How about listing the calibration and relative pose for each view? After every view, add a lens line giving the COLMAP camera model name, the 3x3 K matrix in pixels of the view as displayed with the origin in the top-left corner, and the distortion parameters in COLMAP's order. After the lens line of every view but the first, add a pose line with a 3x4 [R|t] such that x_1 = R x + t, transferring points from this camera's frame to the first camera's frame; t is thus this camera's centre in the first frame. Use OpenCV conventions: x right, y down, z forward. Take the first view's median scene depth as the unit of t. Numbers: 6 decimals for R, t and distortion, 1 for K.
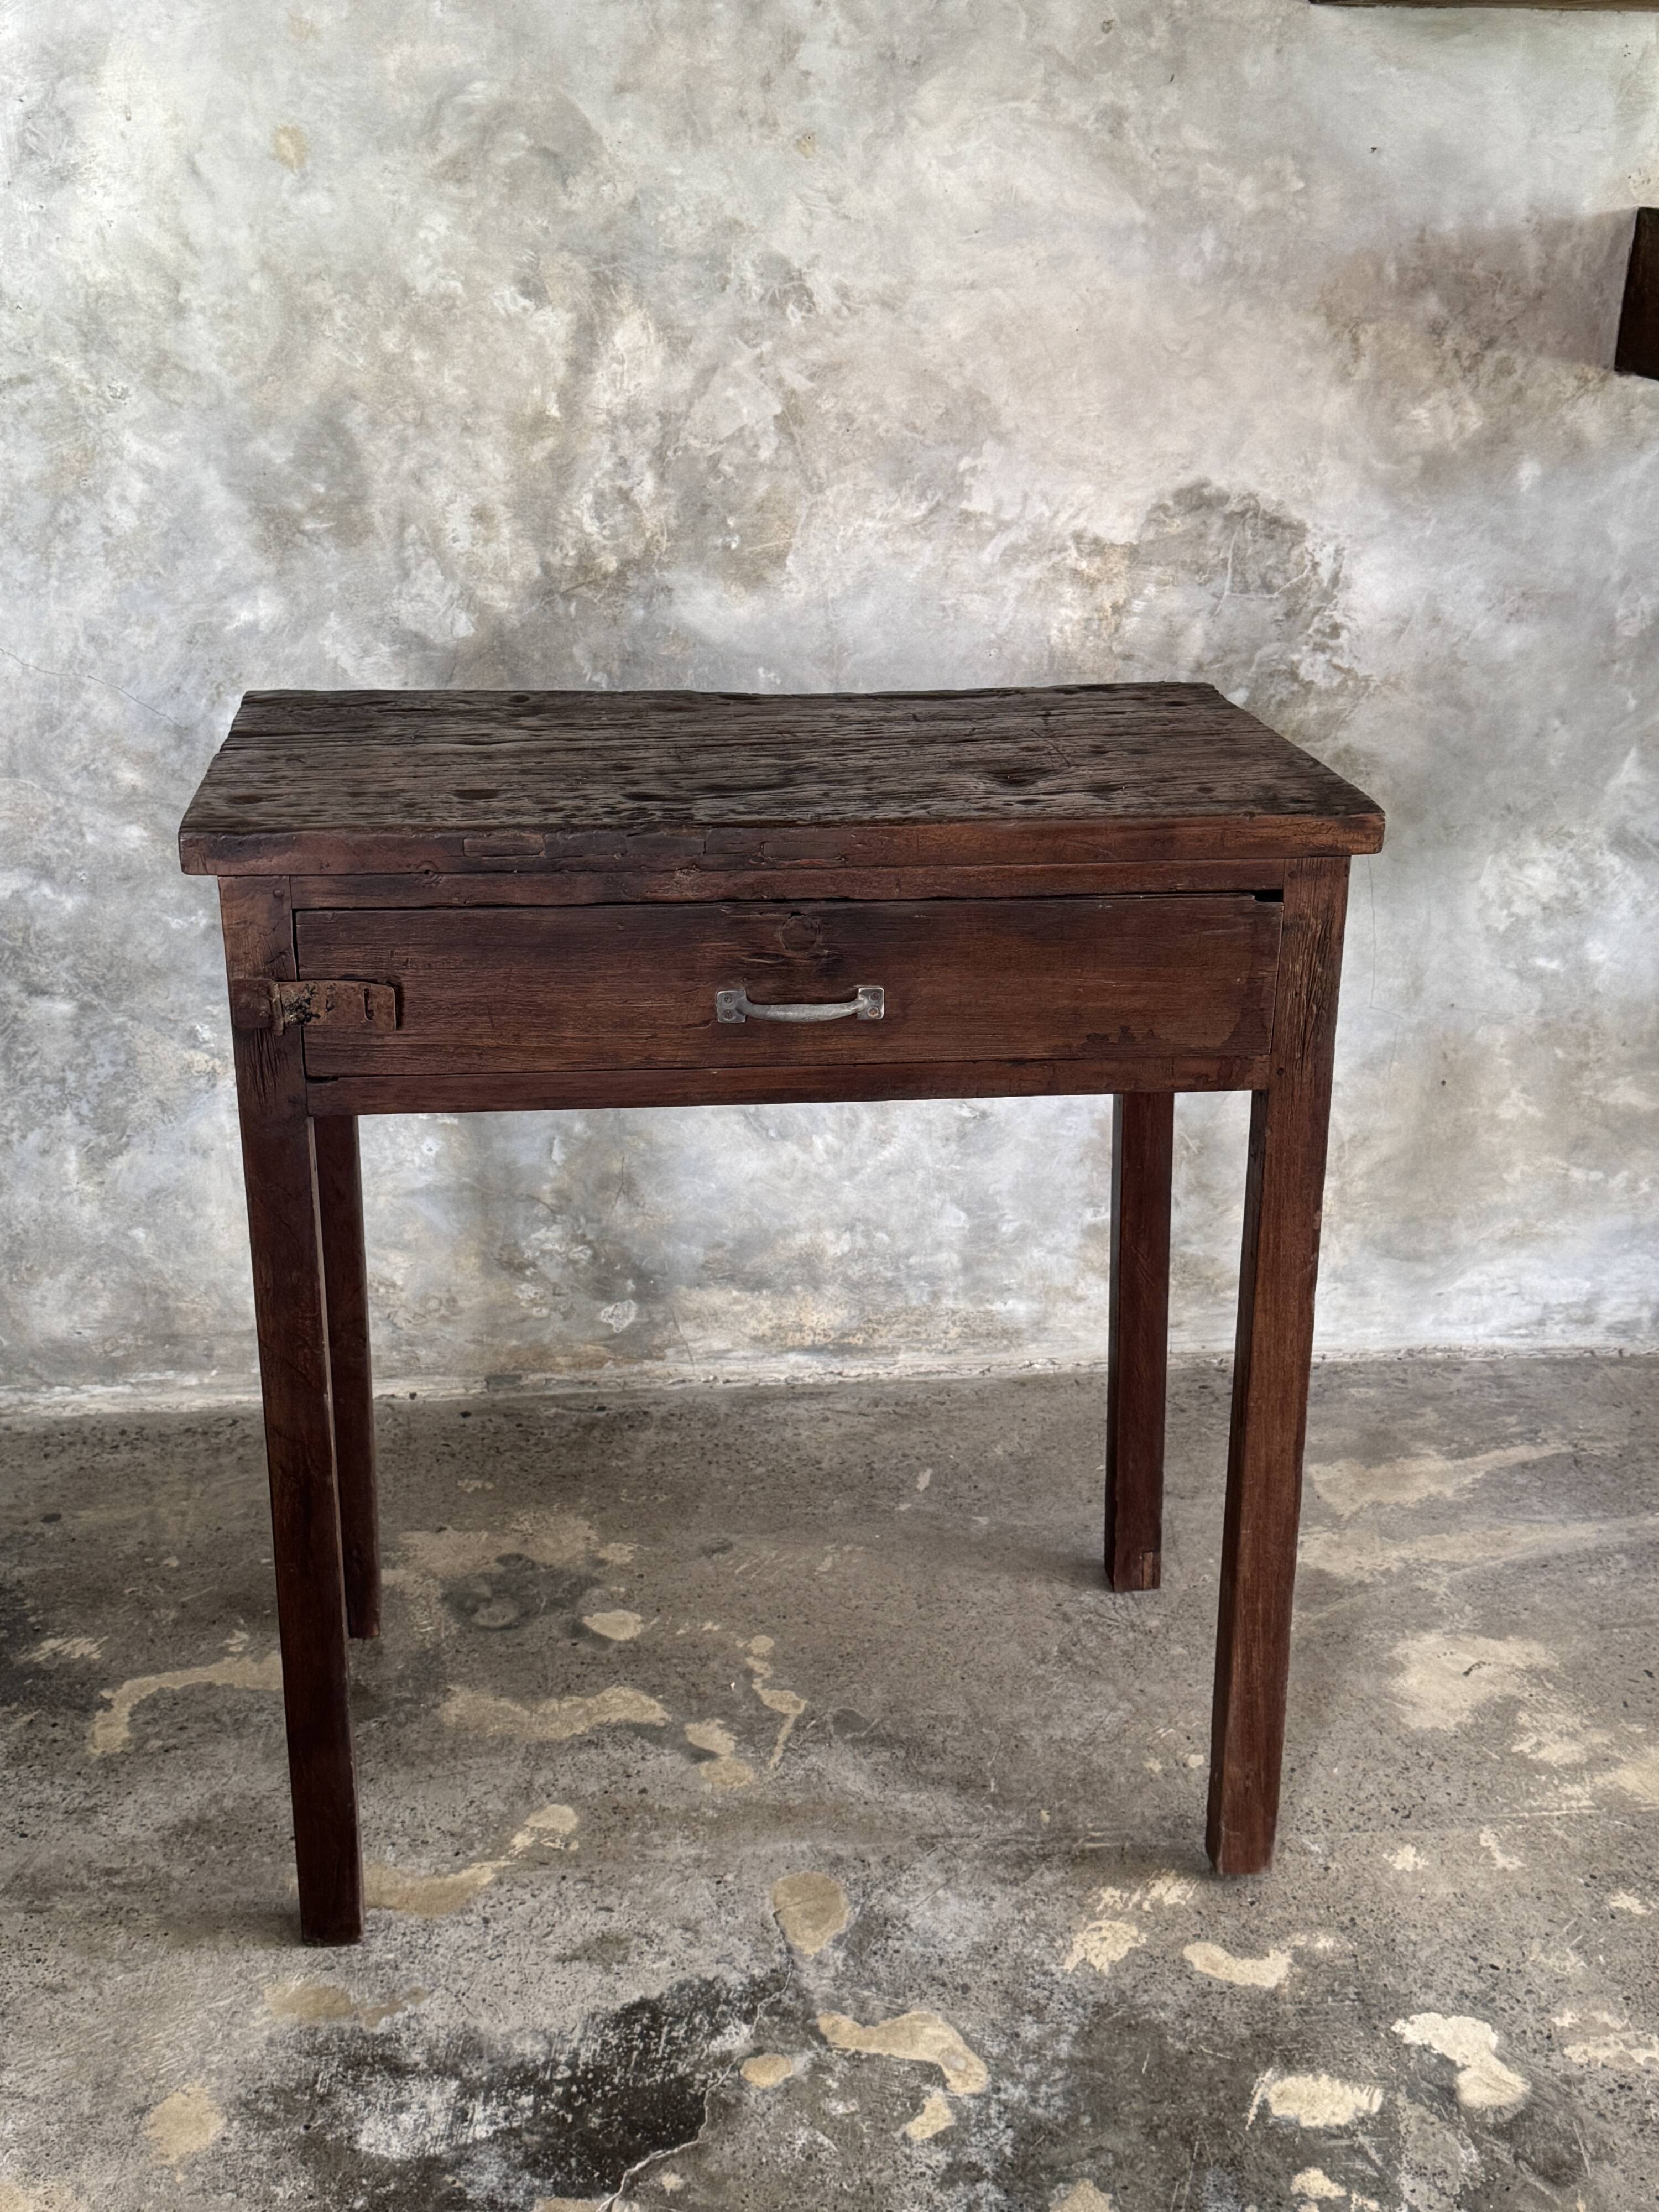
lens RADIAL K [[2522.8, 0, 848.8], [0, 2522.8, 1112.3], [0, 0, 1]] dist [0.088042, 0.000000]
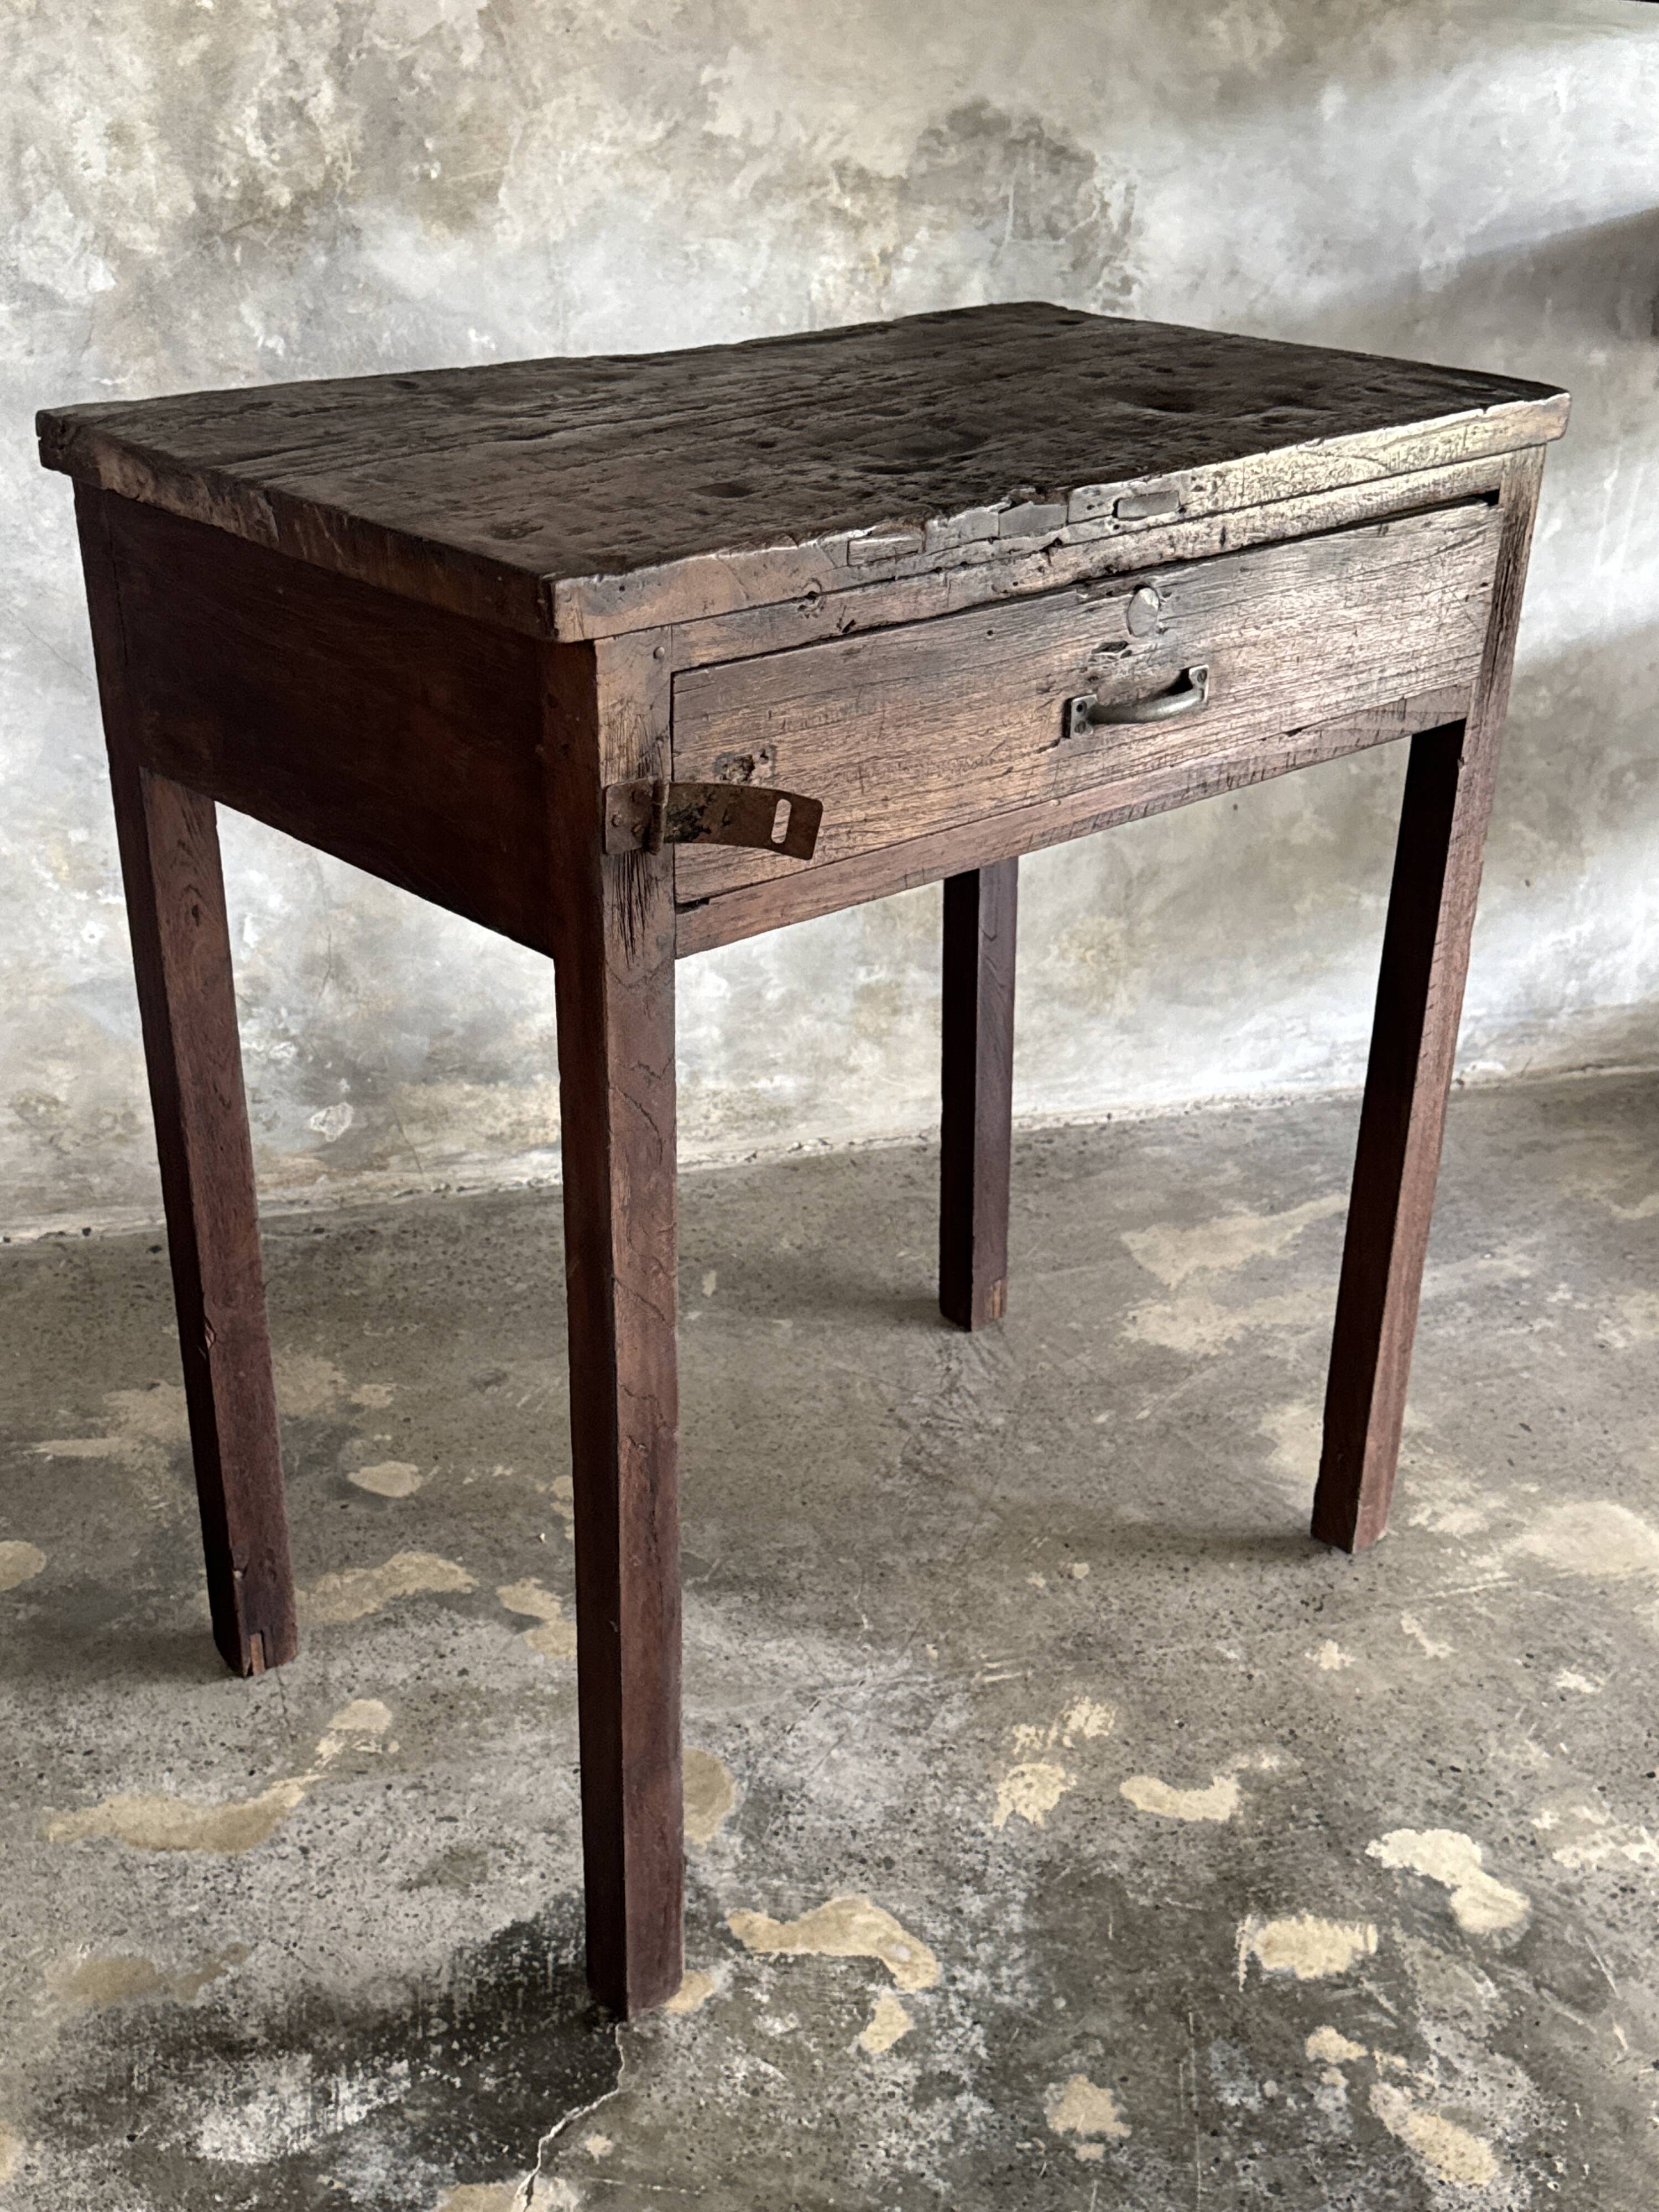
lens RADIAL K [[2522.8, 0, 830.0], [0, 2522.8, 1111.7], [0, 0, 1]] dist [0.088042, 0.000000]
pose [[0.982356, -0.064698, 0.175475, -0.086097], [0.050357, 0.995108, 0.084991, 0.014535], [-0.180116, -0.074655, 0.980808, 0.146165]]
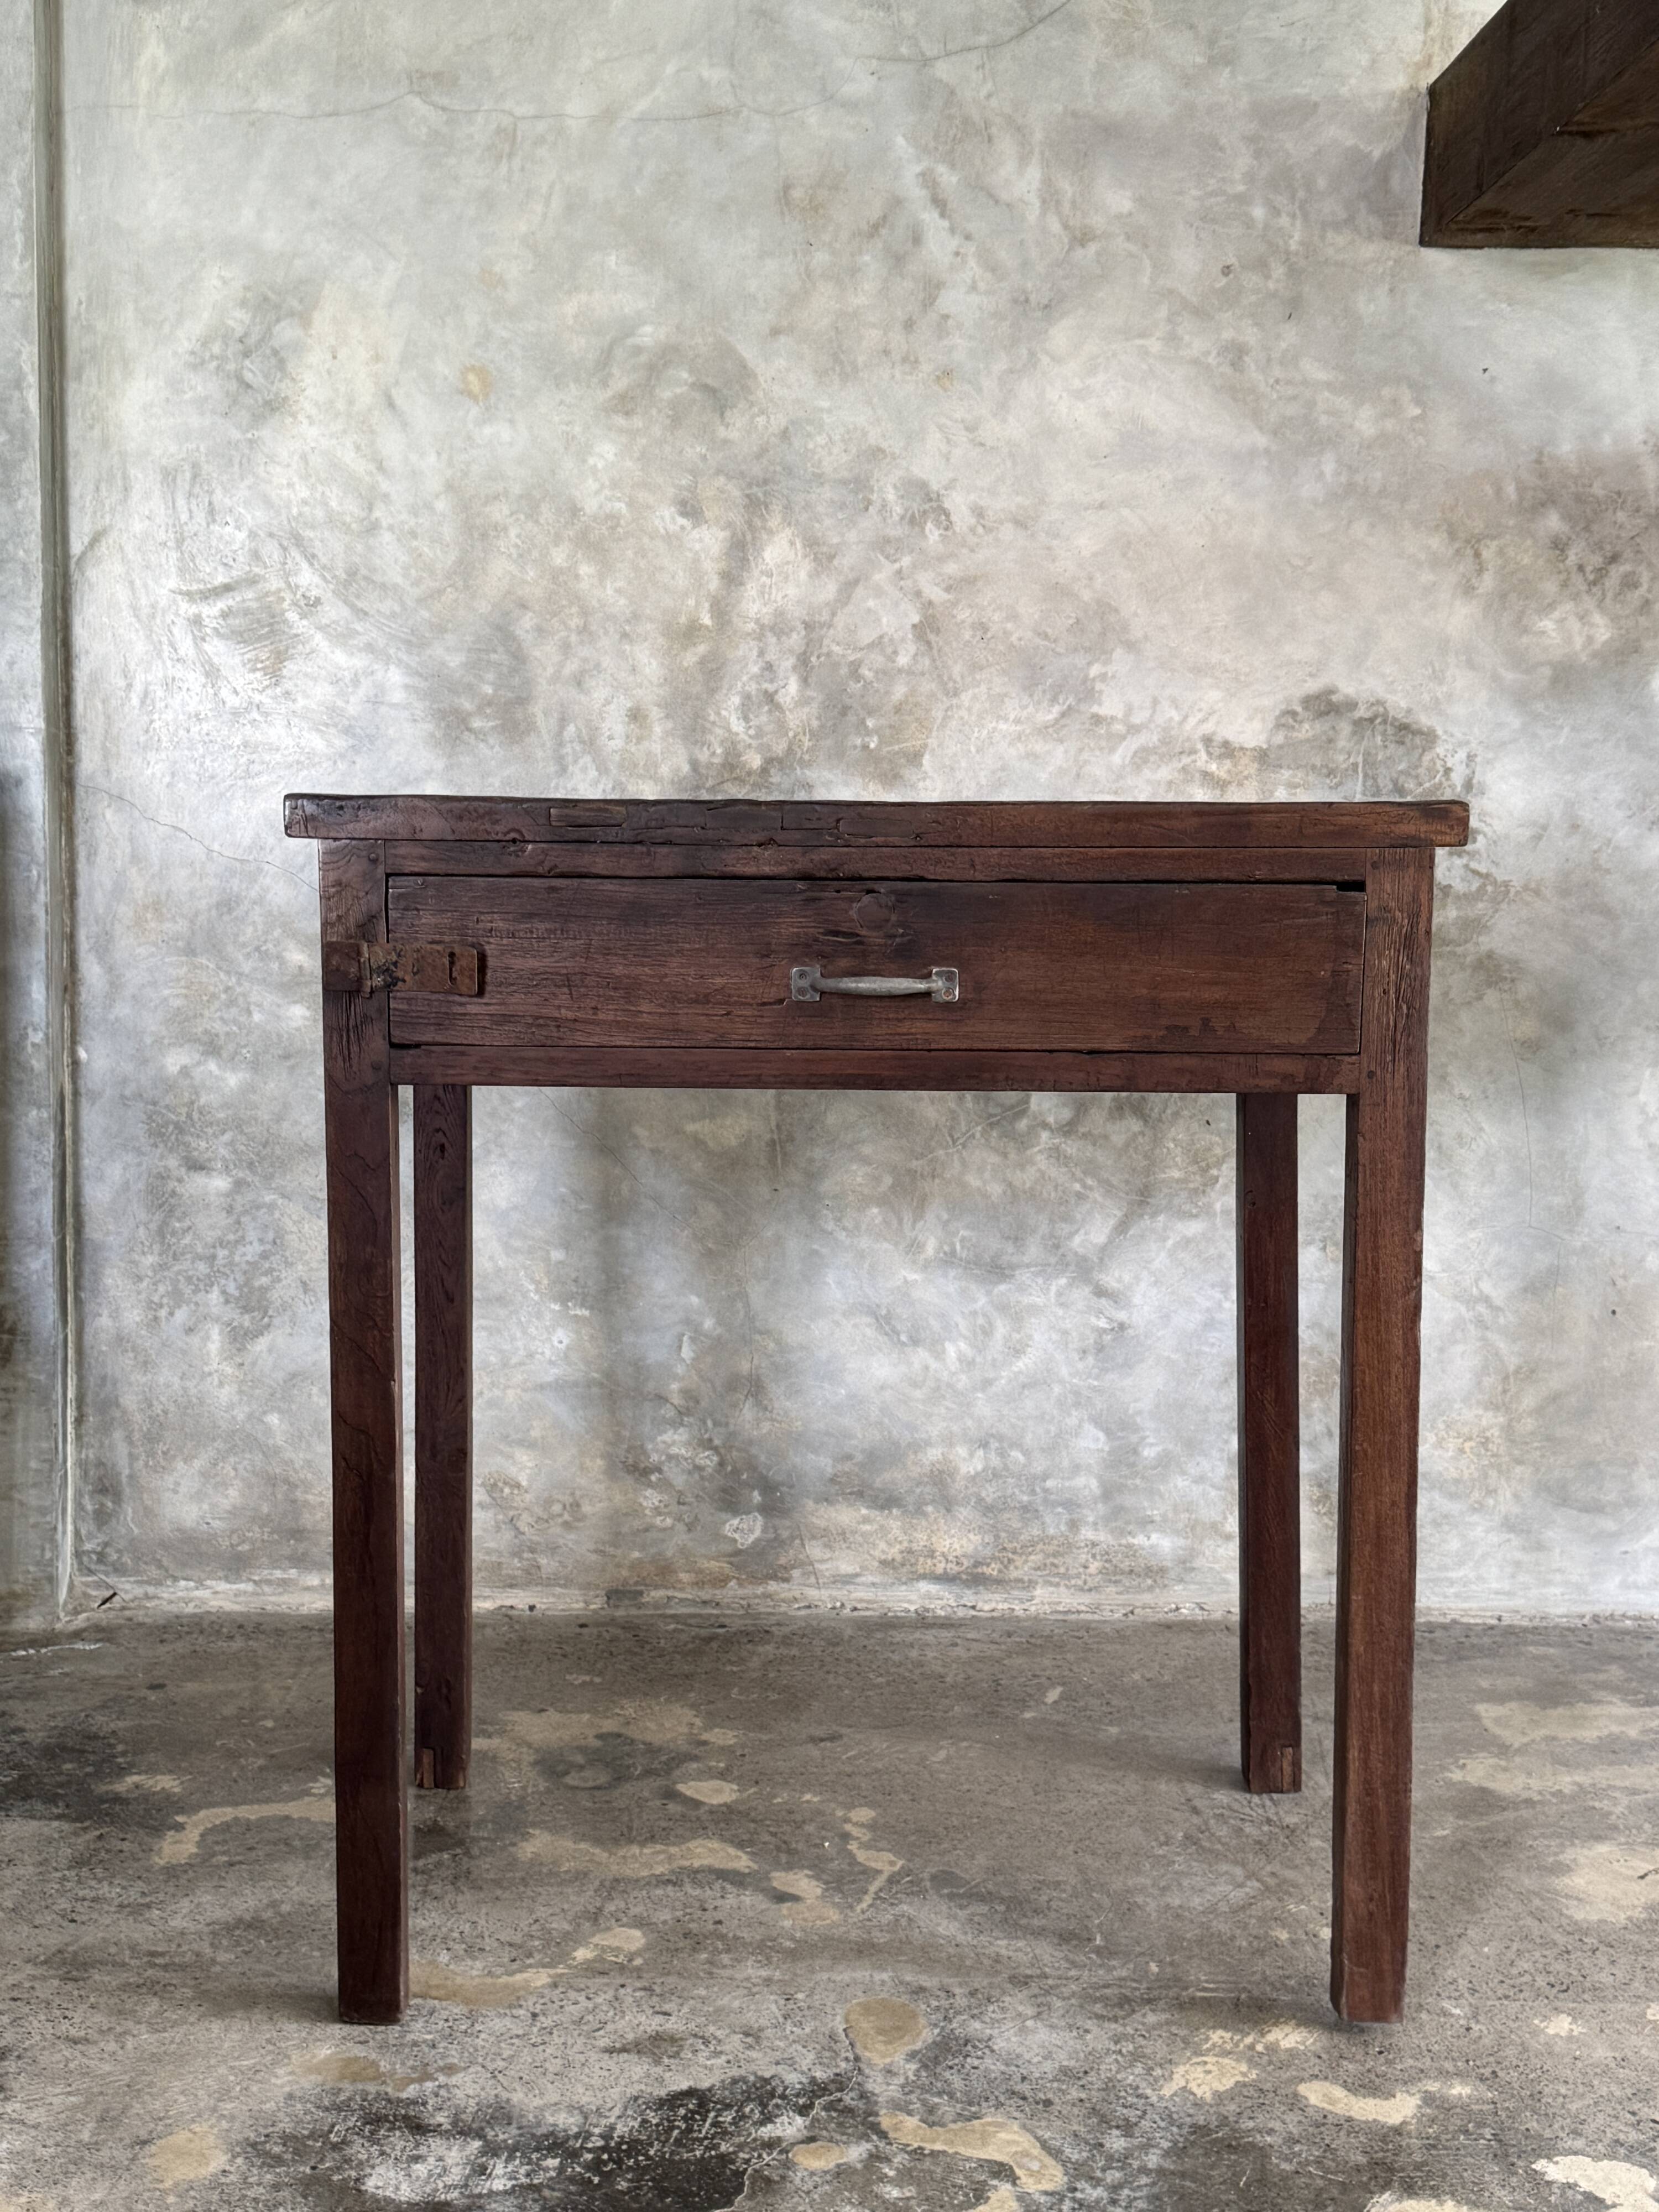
lens RADIAL K [[2522.8, 0, 801.2], [0, 2522.8, 1105.9], [0, 0, 1]] dist [0.088042, 0.000000]
pose [[0.992946, 0.006505, -0.118391, 0.051140], [-0.035320, 0.969391, -0.242969, 0.179895], [0.113186, 0.245436, 0.962782, 0.028018]]
